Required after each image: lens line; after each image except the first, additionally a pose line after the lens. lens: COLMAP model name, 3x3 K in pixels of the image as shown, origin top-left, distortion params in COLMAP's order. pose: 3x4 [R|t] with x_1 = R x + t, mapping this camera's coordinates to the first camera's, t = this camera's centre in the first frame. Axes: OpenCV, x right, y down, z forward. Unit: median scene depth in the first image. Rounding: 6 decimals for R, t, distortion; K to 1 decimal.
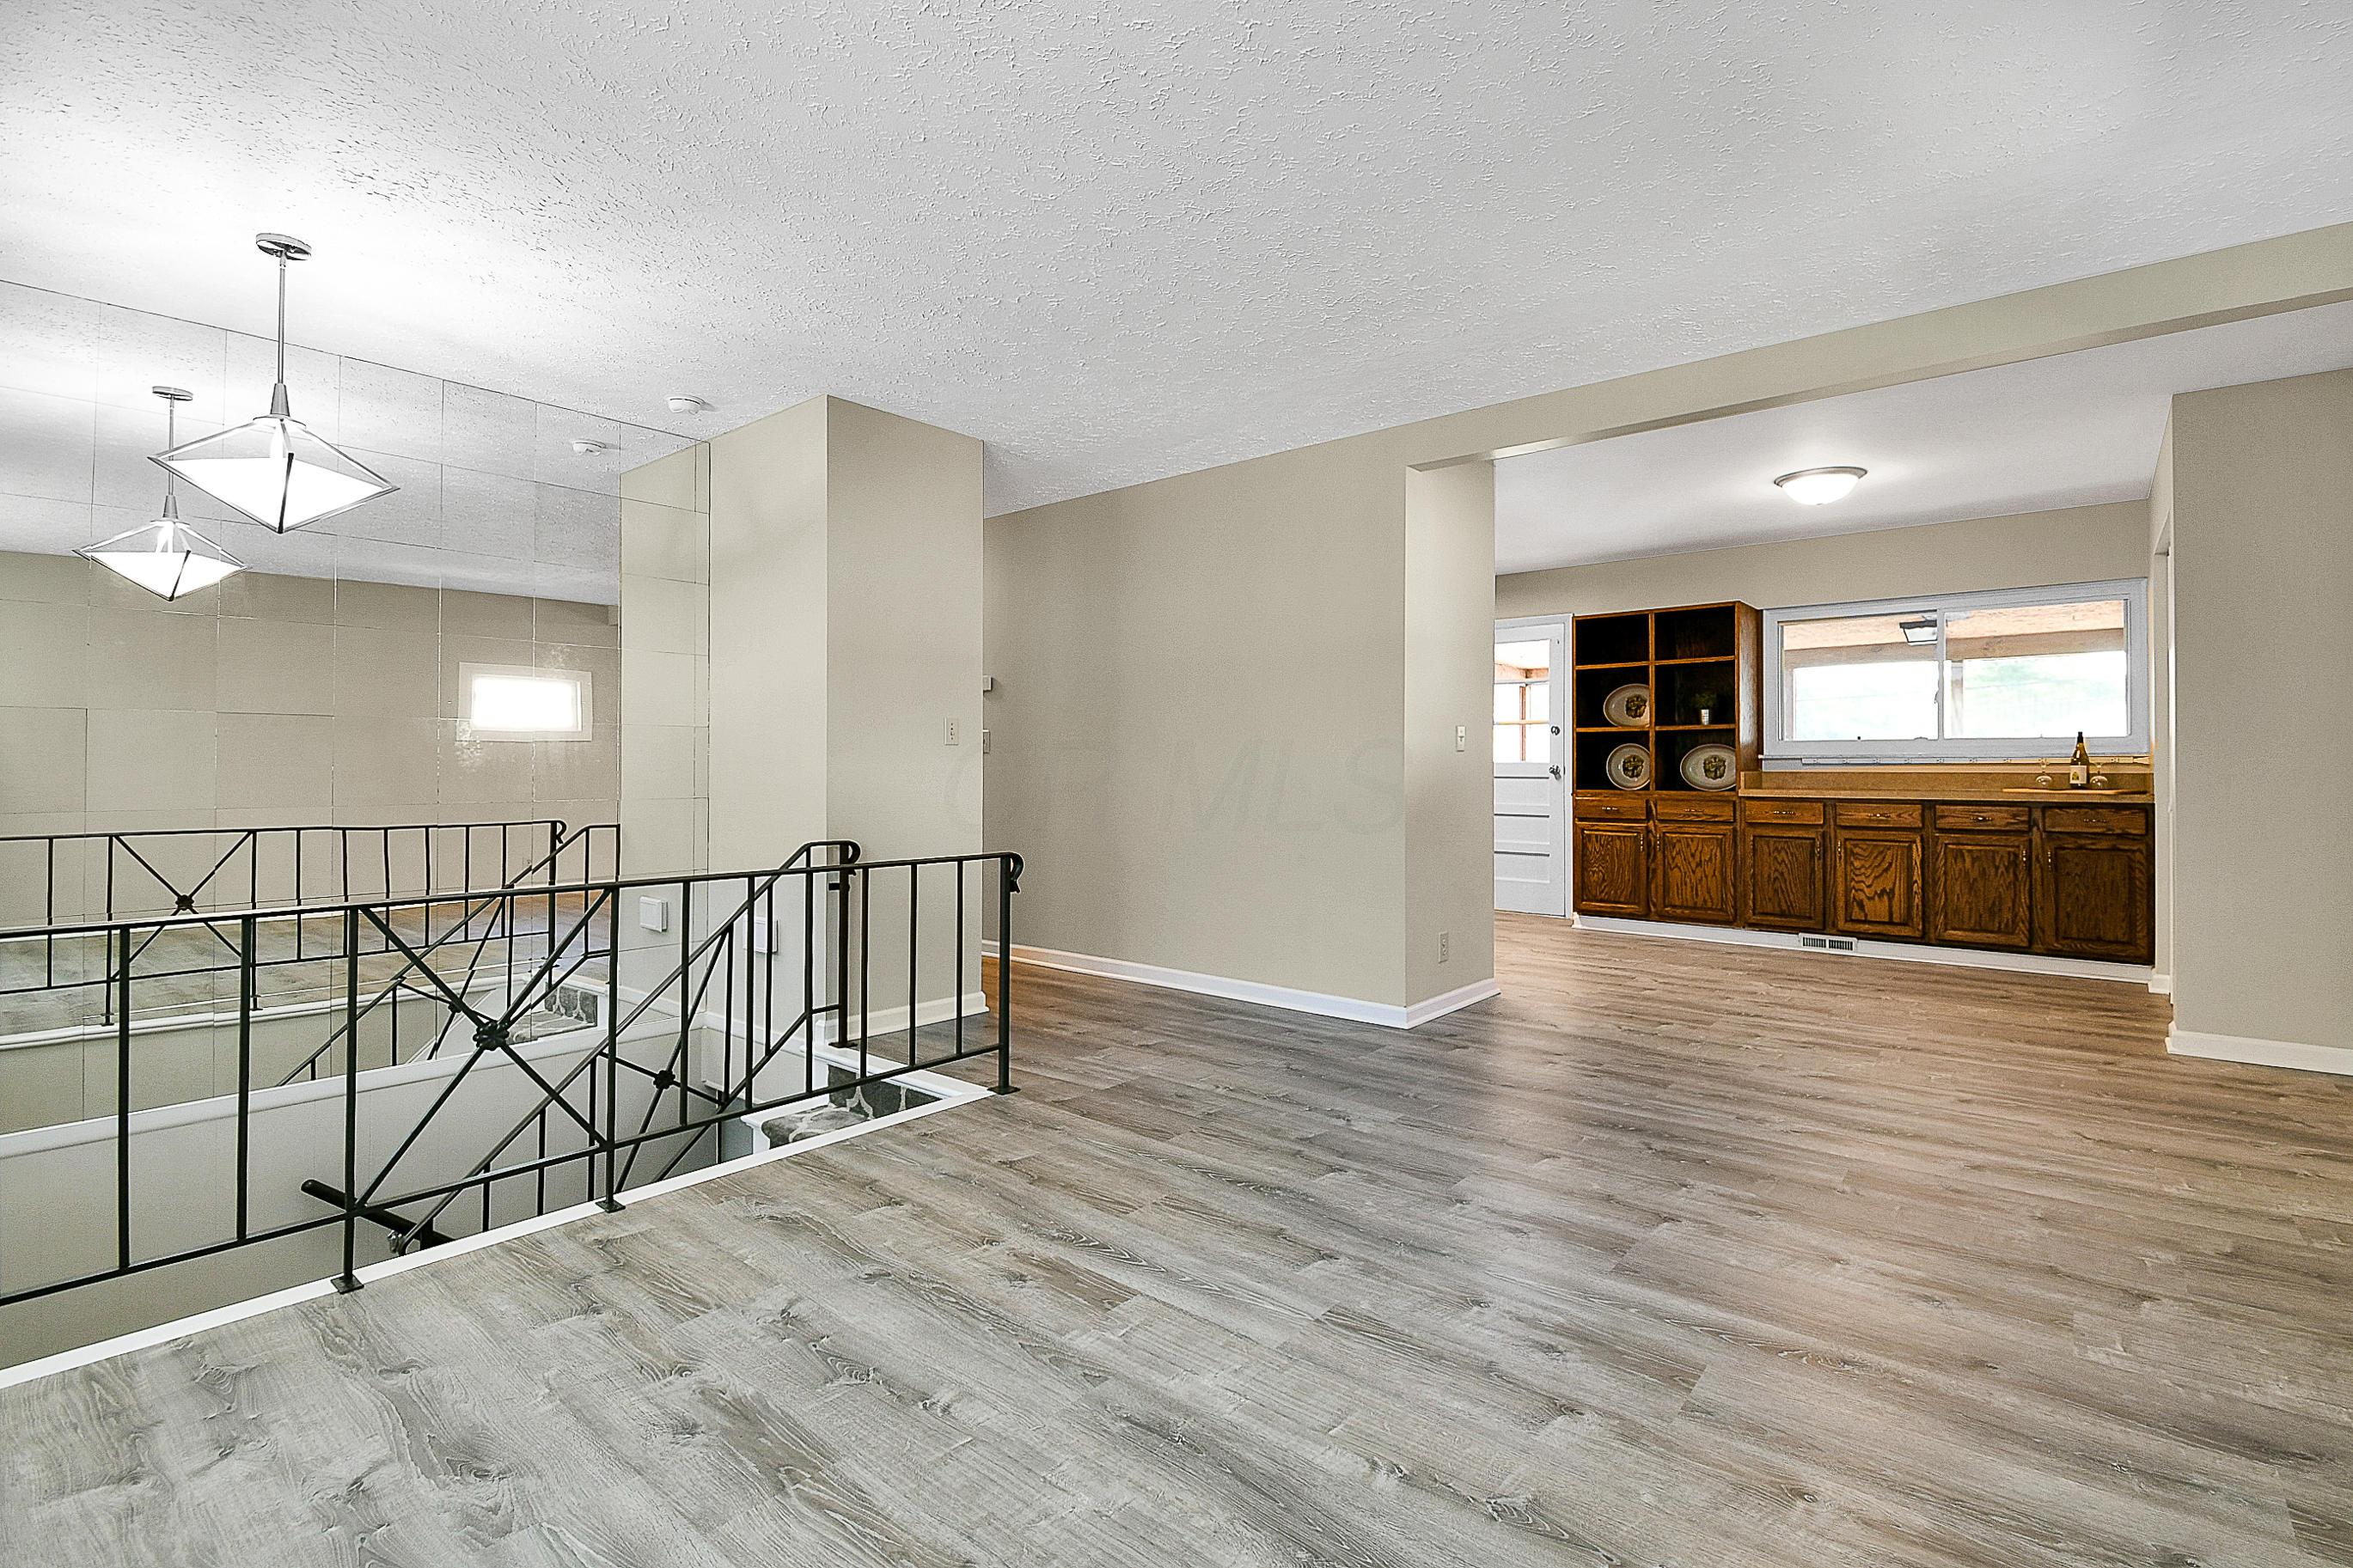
lens RADIAL K [[1105.4, 0, 1185.3], [0, 1105.4, 757.3], [0, 0, 1]] dist [0.027119, -0.032502]
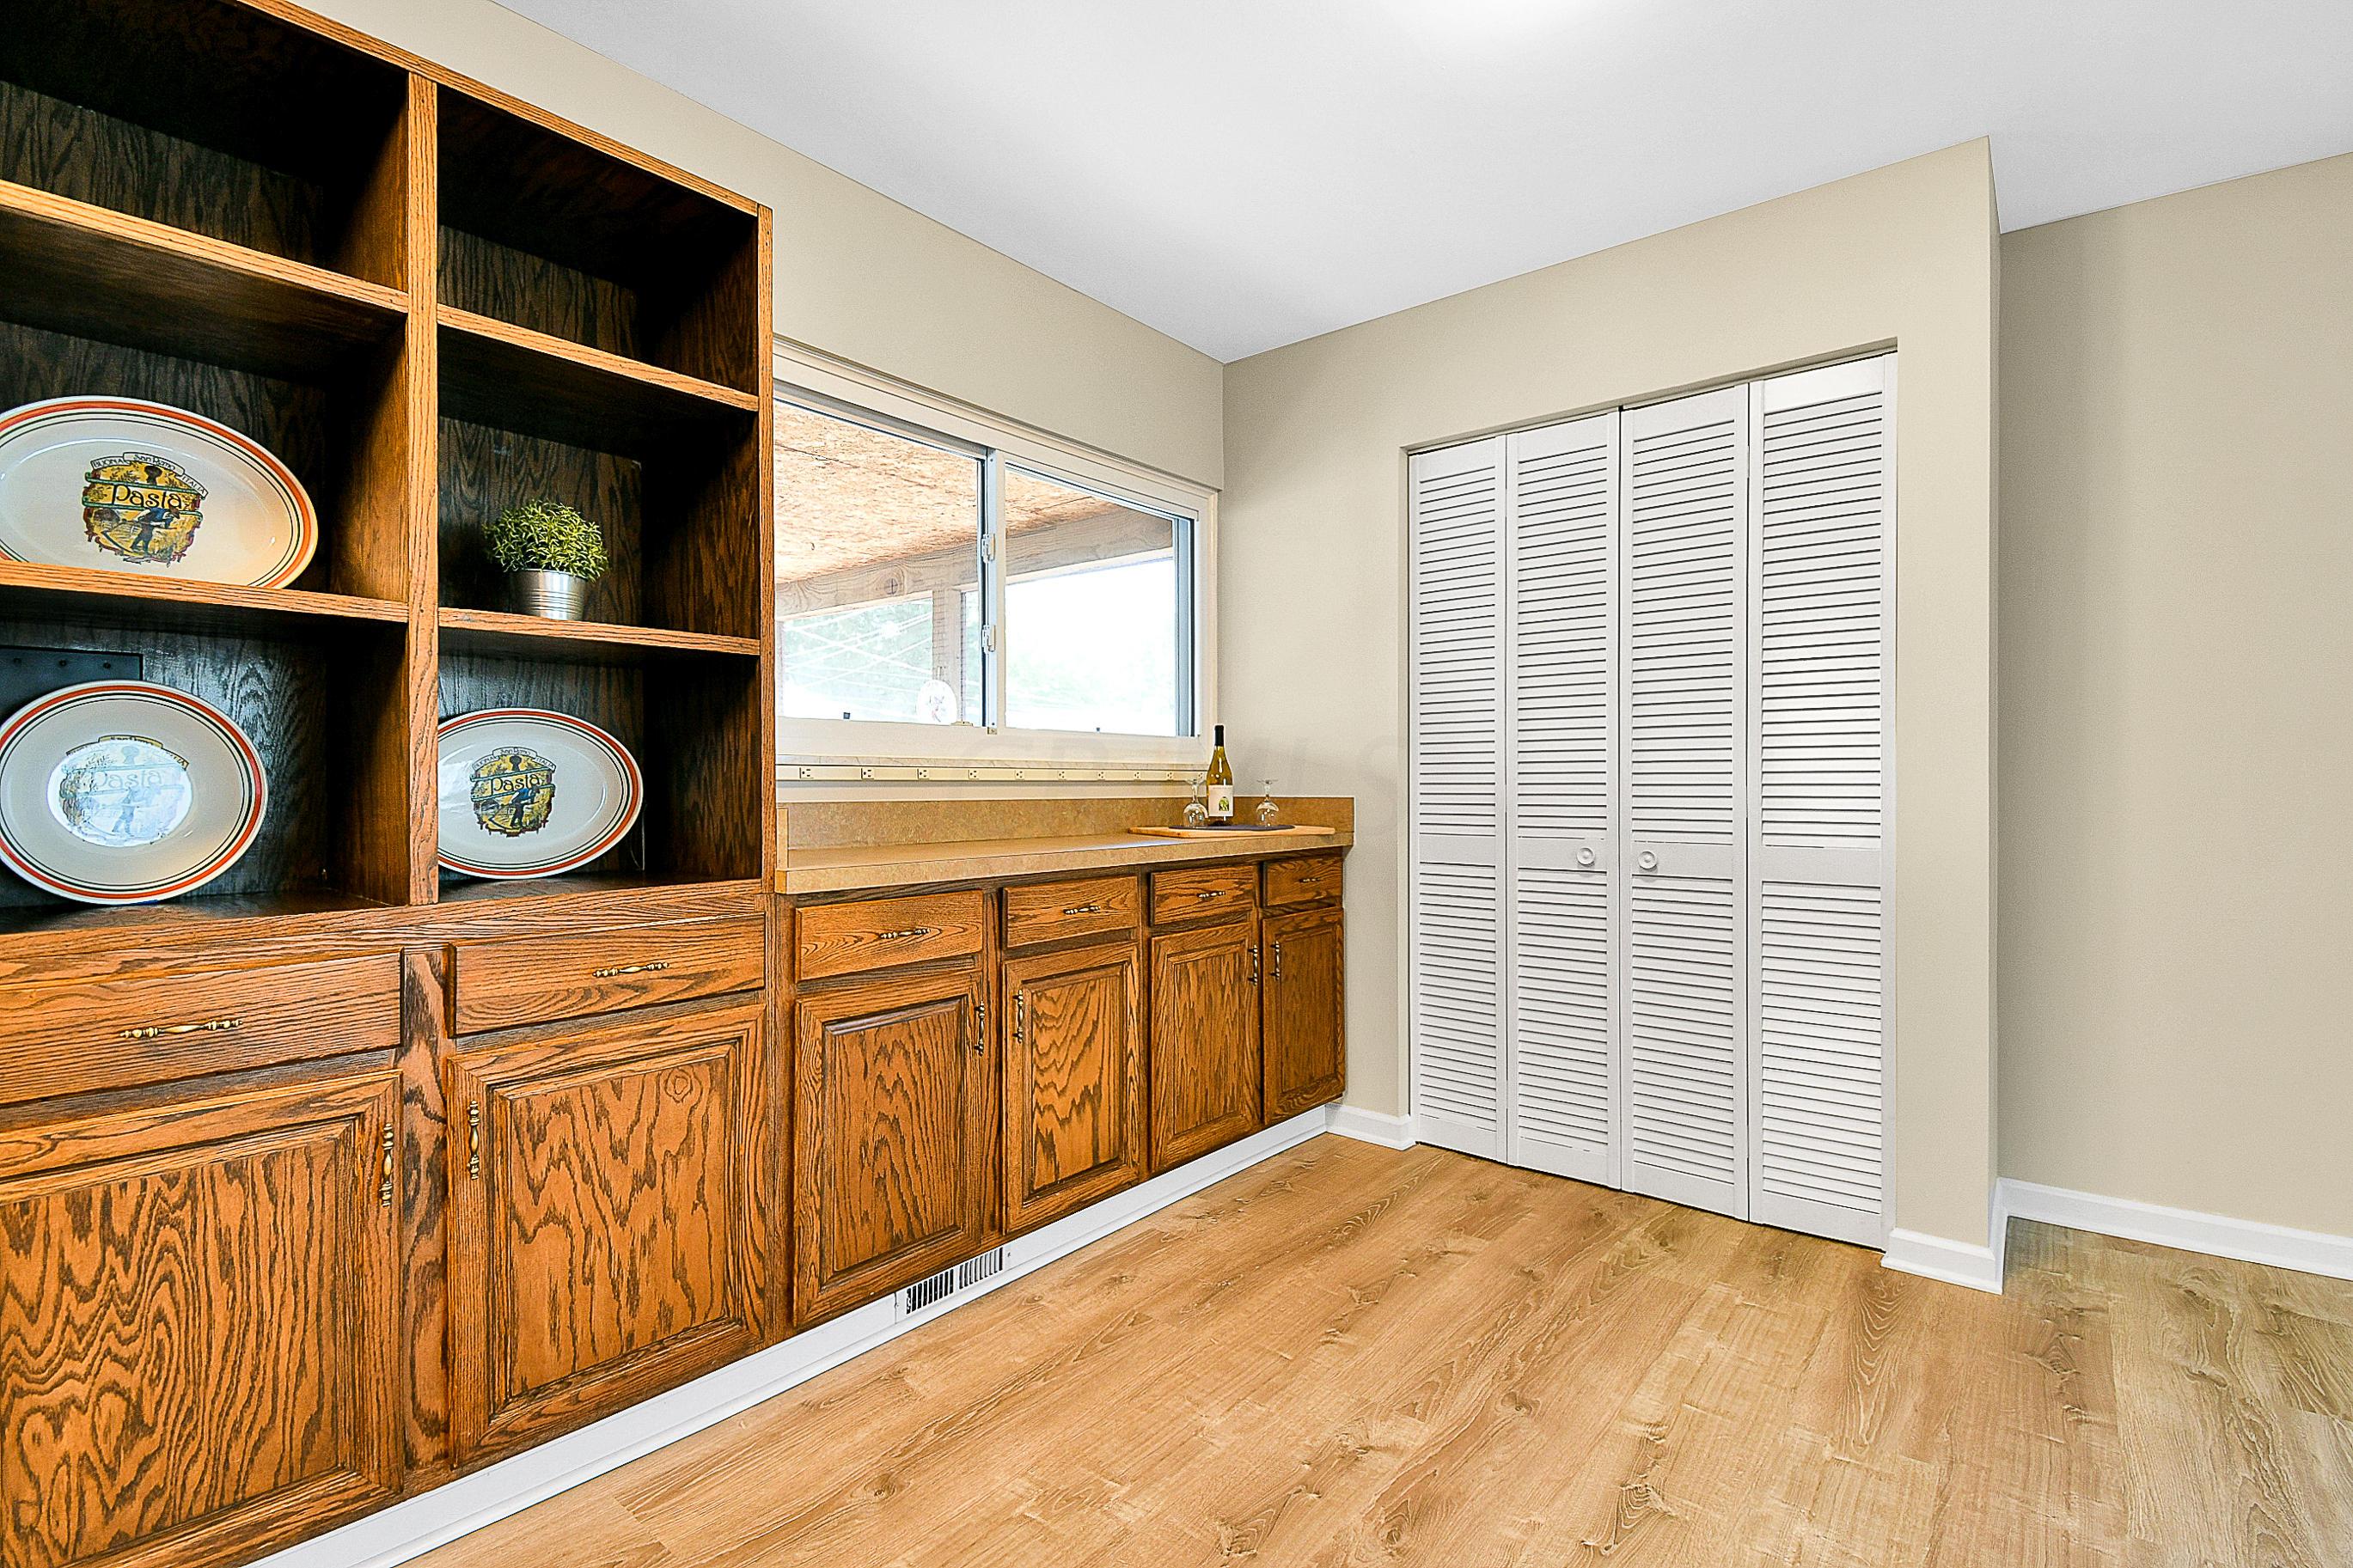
lens RADIAL K [[1056.1, 0, 1202.0], [0, 1056.1, 789.9], [0, 0, 1]] dist [0.028283, -0.026728]
pose [[0.003042, -0.006610, 0.999974, 0.214439], [-0.004358, 0.999969, 0.006623, 0.005485], [-0.999986, -0.004378, 0.003013, 0.847537]]
